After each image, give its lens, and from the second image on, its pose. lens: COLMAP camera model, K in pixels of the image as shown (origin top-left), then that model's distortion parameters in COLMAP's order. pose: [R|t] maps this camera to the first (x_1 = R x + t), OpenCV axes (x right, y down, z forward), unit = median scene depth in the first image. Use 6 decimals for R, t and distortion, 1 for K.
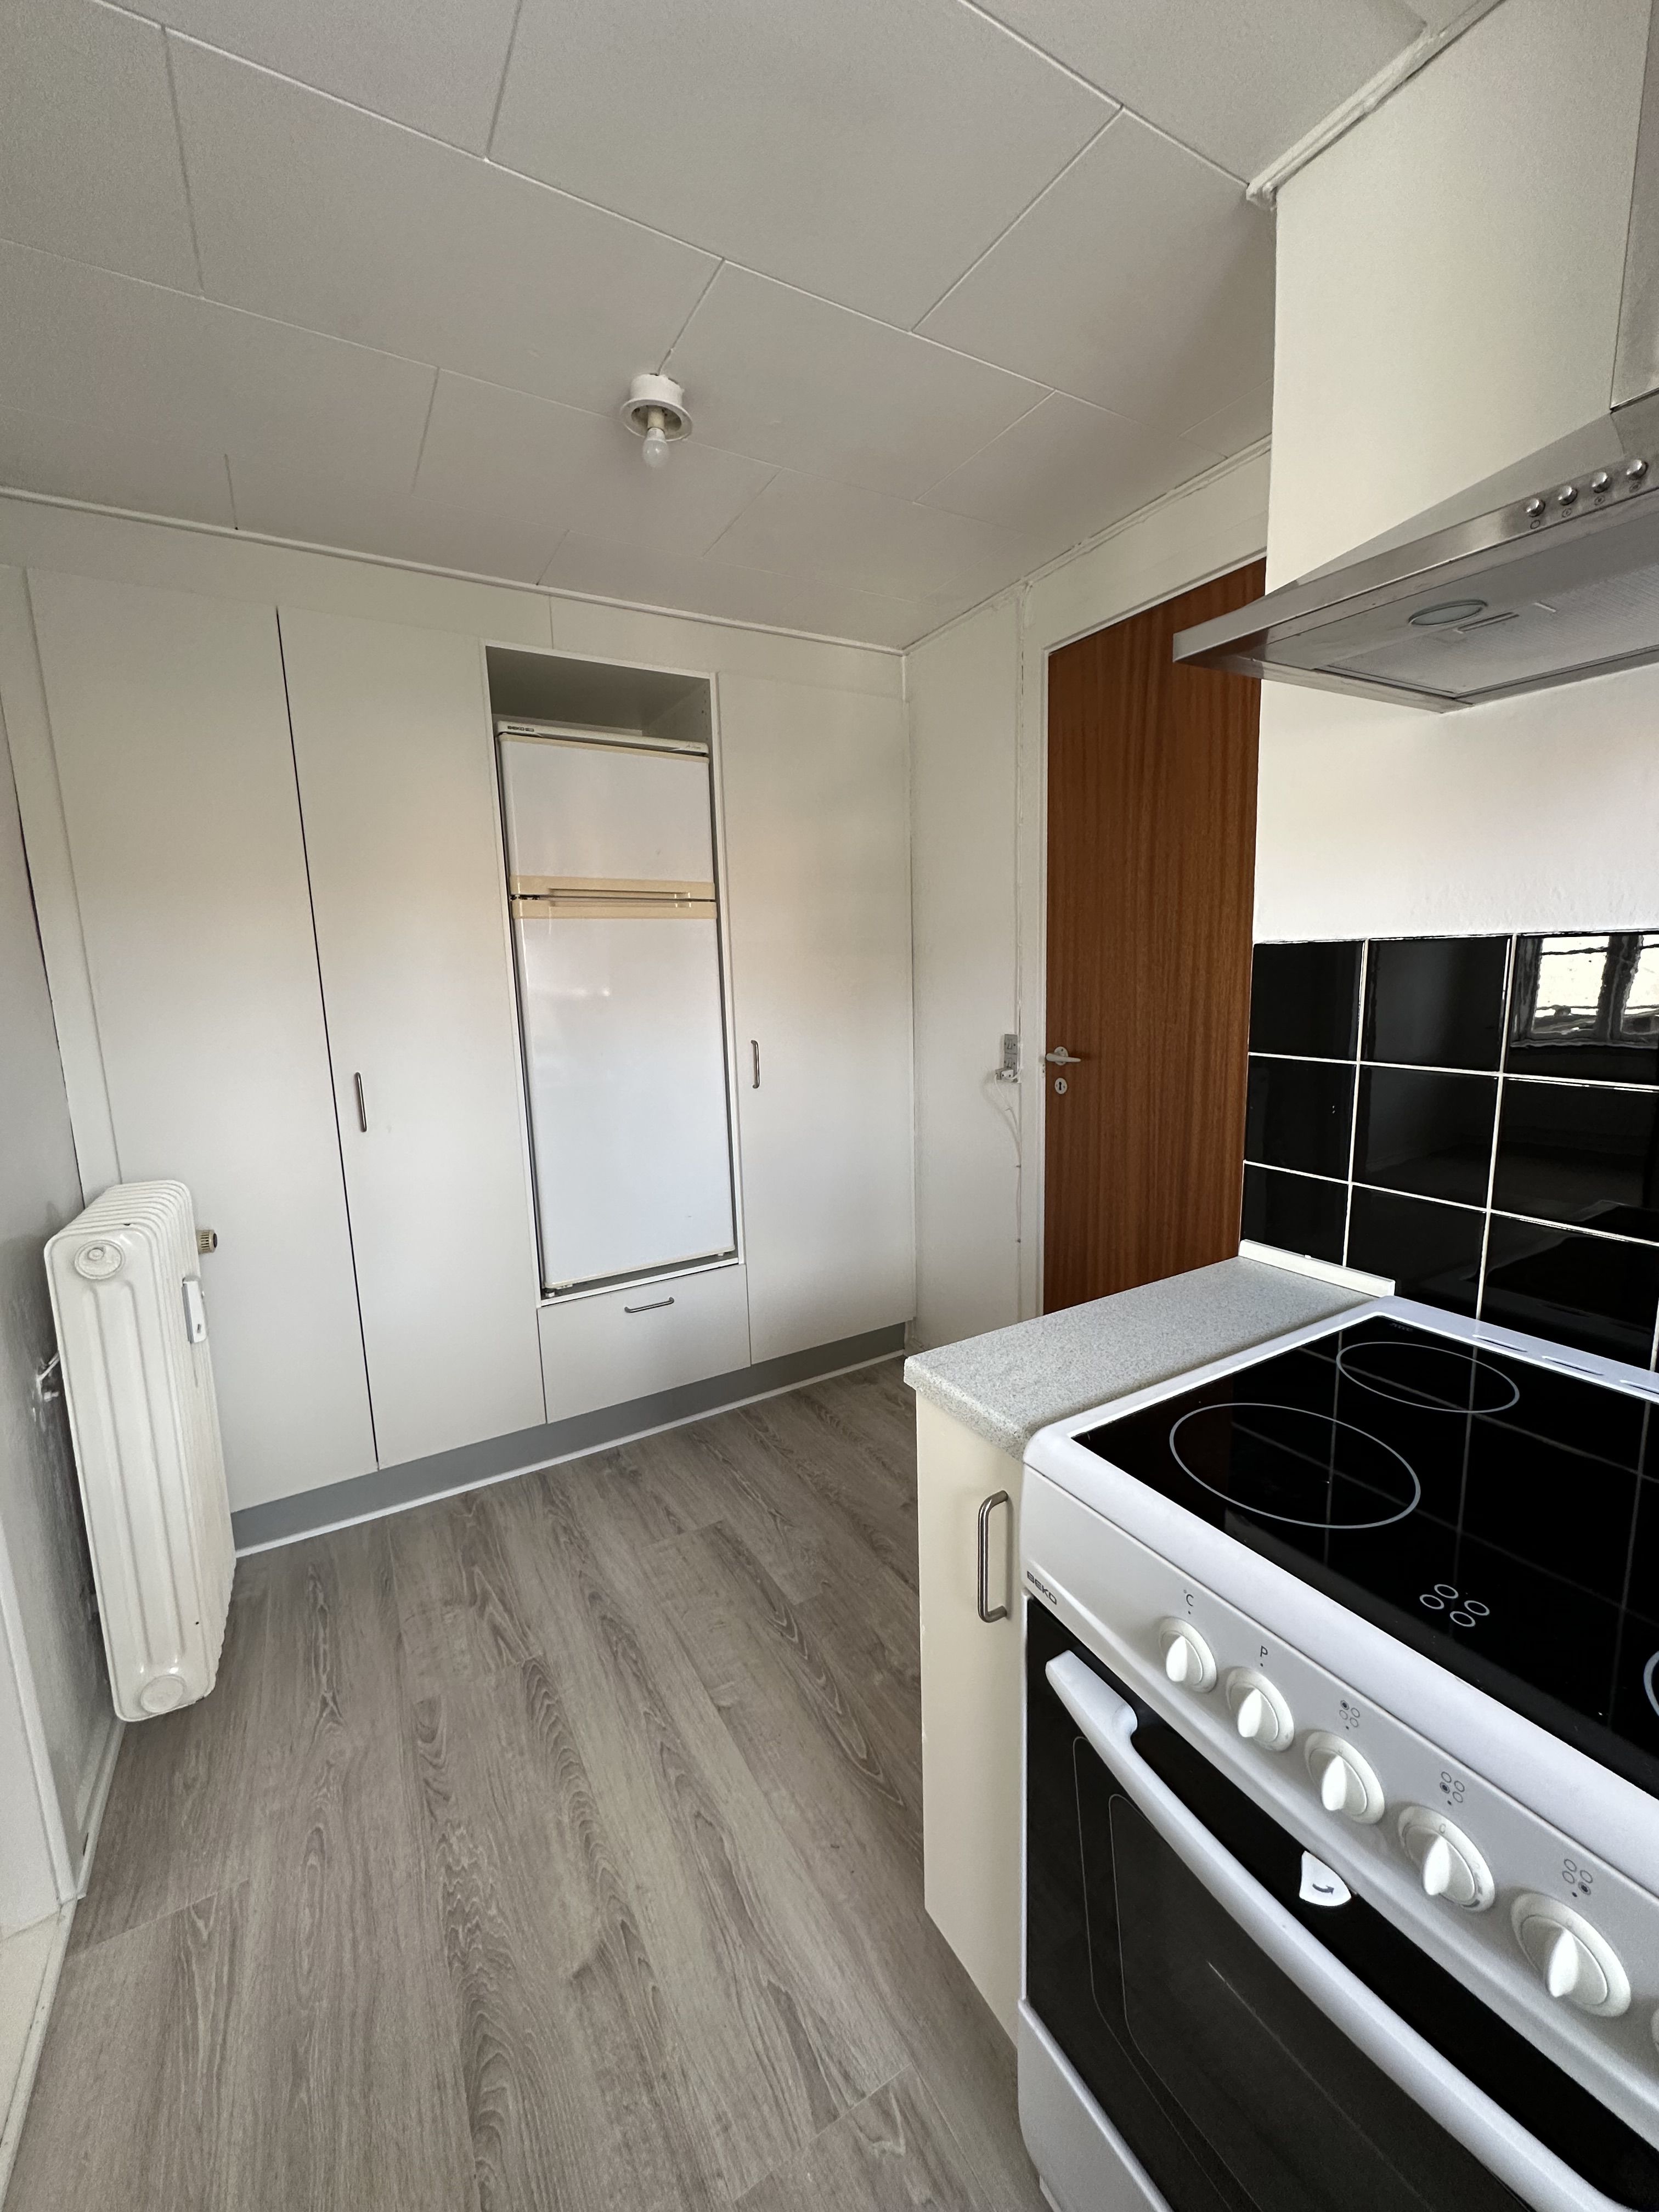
lens RADIAL K [[867.3, 0, 825.3], [0, 867.3, 1102.5], [0, 0, 1]] dist [-0.001158, -0.000180]
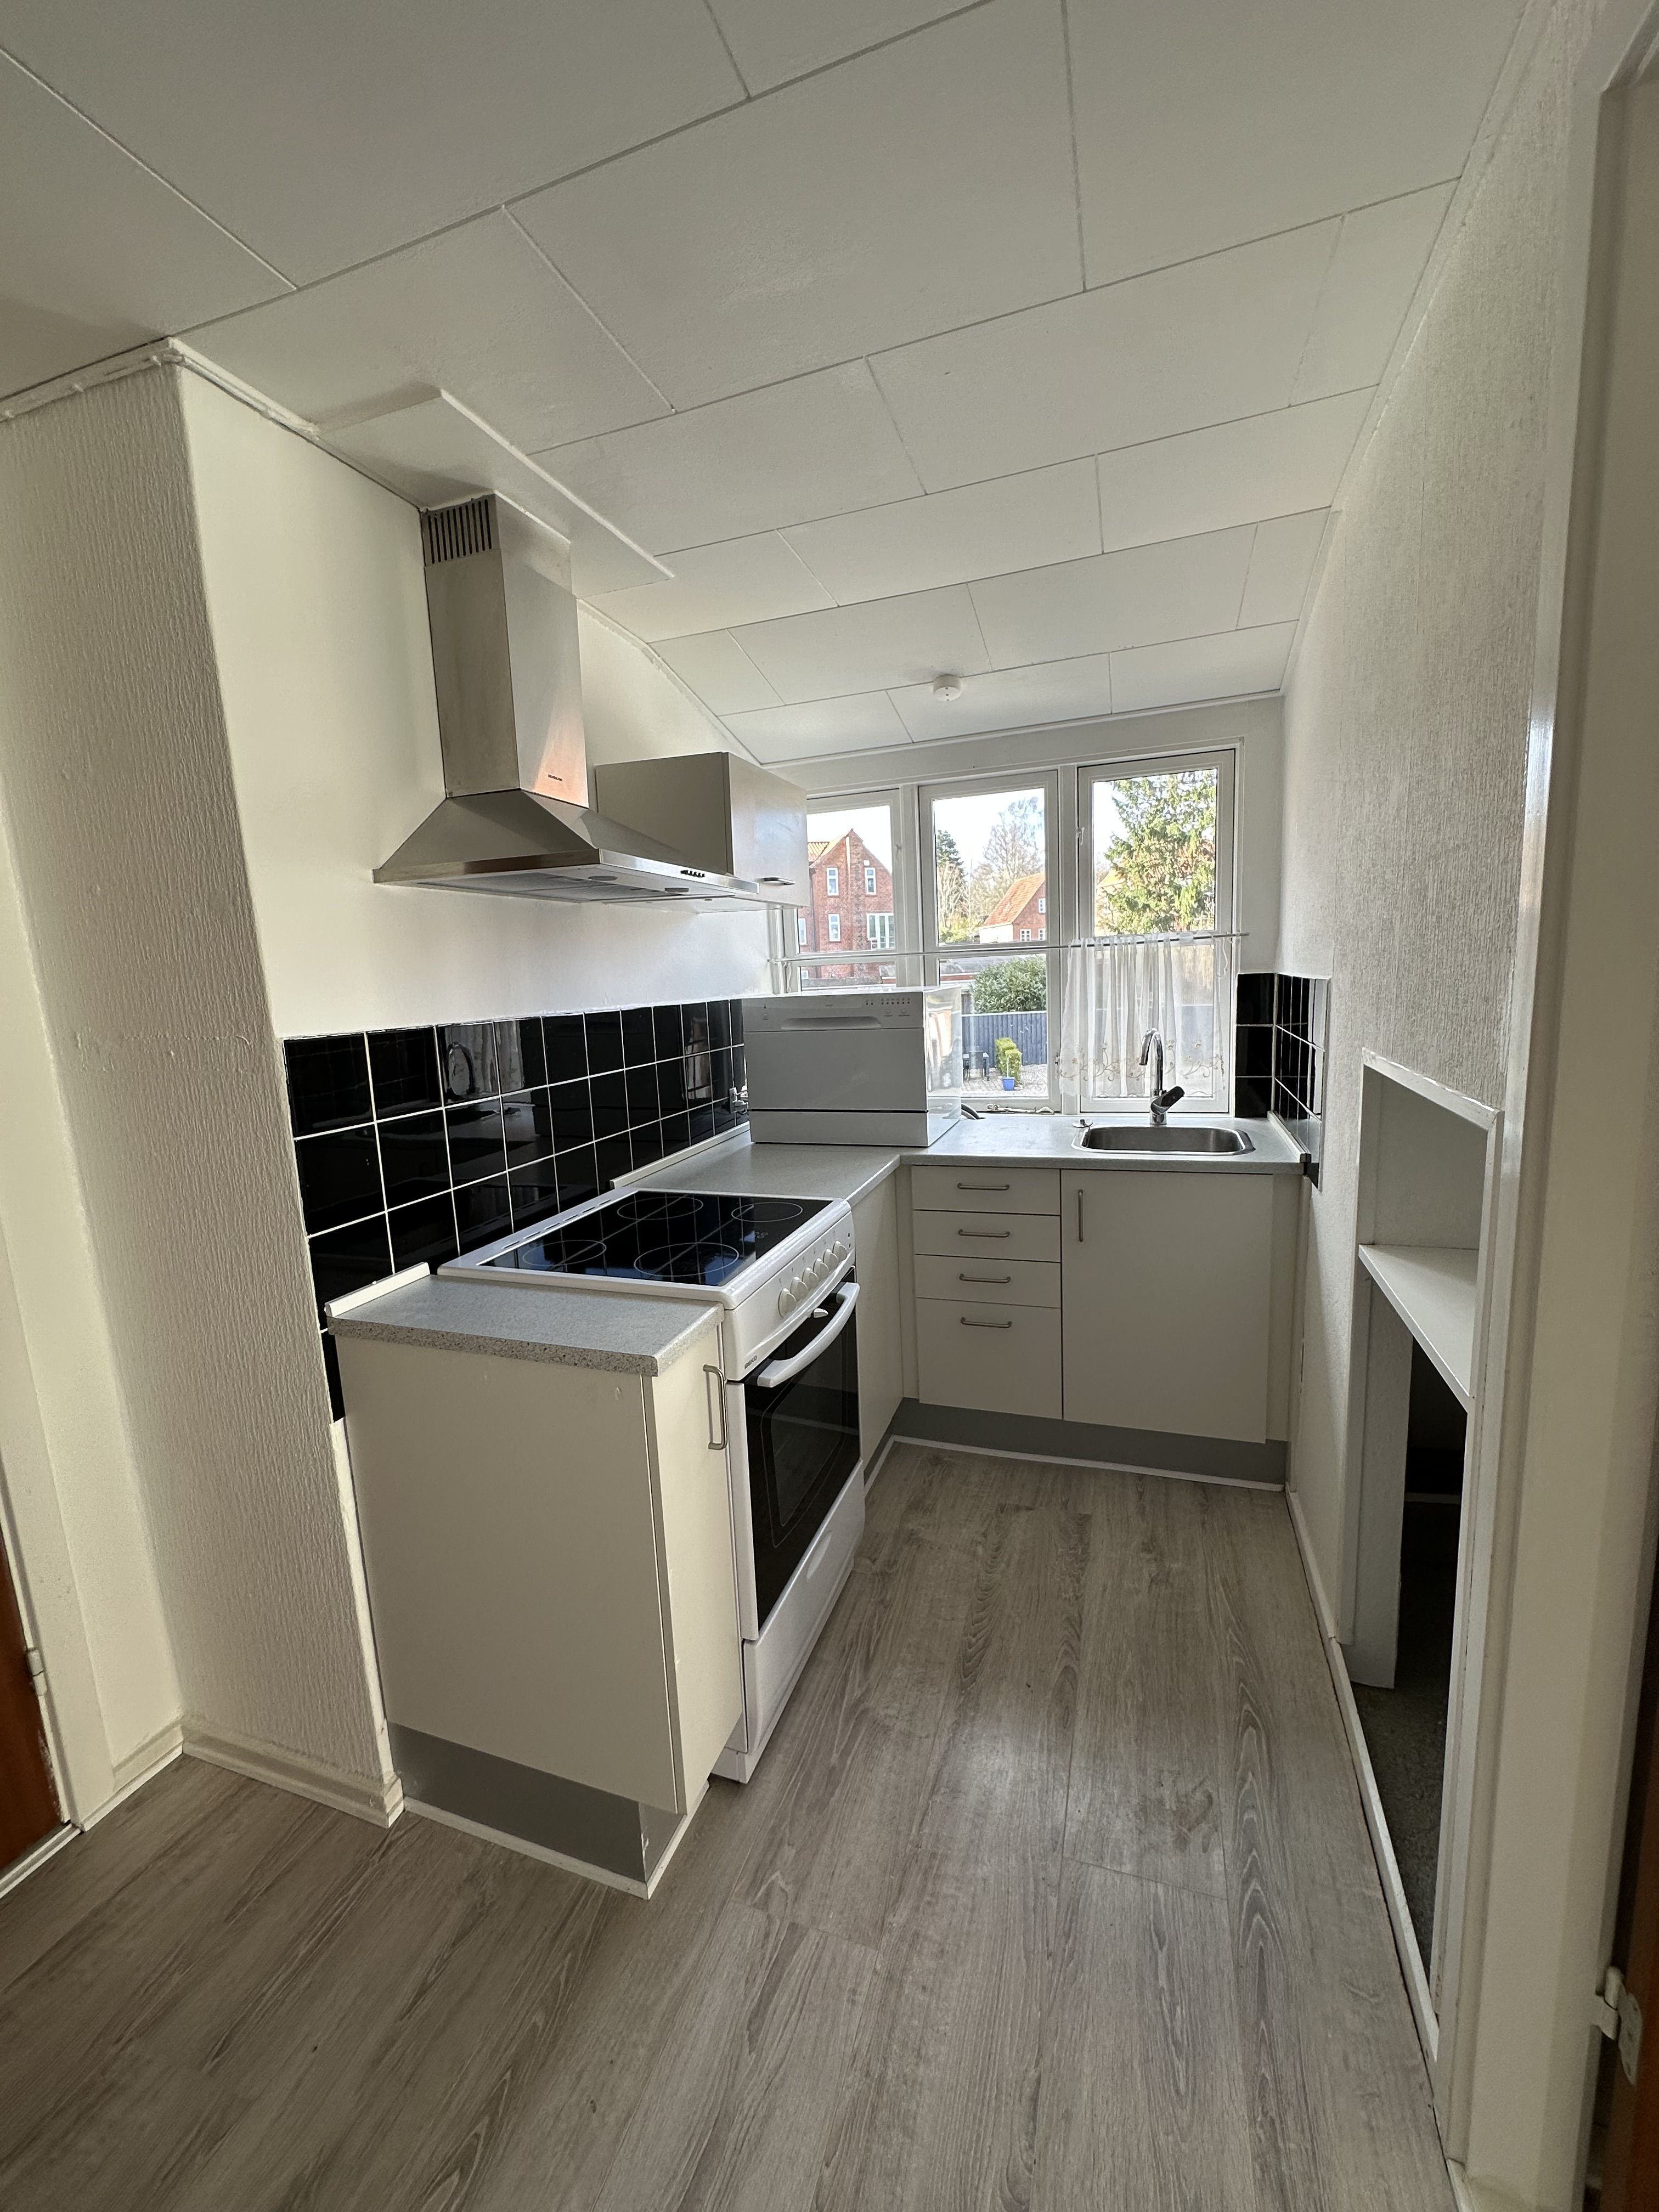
lens RADIAL K [[867.3, 0, 825.3], [0, 867.3, 1102.5], [0, 0, 1]] dist [-0.001158, -0.000180]
pose [[-0.641213, -0.049553, 0.765761, -0.901901], [0.186493, 0.957931, 0.218149, -0.249142], [-0.744356, 0.282690, -0.604996, 1.340672]]
